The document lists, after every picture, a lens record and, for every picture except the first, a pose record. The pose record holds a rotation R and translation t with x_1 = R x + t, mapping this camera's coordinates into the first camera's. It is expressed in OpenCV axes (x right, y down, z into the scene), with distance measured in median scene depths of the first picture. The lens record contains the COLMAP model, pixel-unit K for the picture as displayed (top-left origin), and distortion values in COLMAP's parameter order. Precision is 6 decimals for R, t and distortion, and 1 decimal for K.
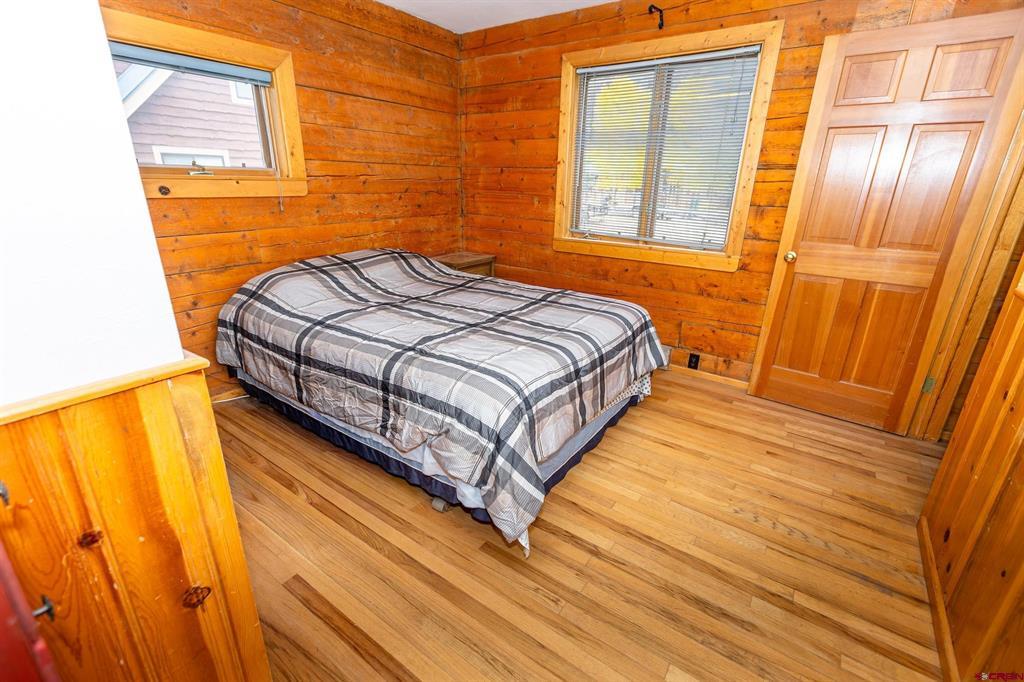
lens RADIAL K [[454.3, 0, 513.4], [0, 454.3, 340.0], [0, 0, 1]] dist [0.002337, -0.000619]
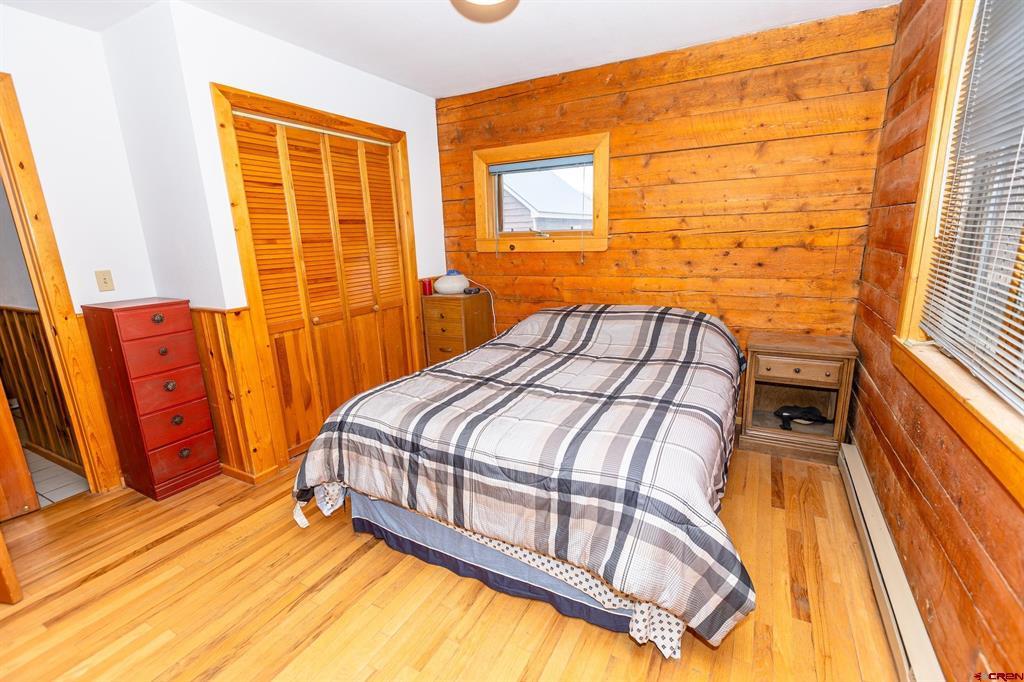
lens RADIAL K [[454.3, 0, 513.4], [0, 454.3, 340.0], [0, 0, 1]] dist [0.002337, -0.000619]
pose [[0.123257, 0.204658, -0.971042, 0.719694], [-0.297959, 0.940988, 0.160503, -0.240095], [0.946588, 0.269548, 0.176963, 0.694077]]
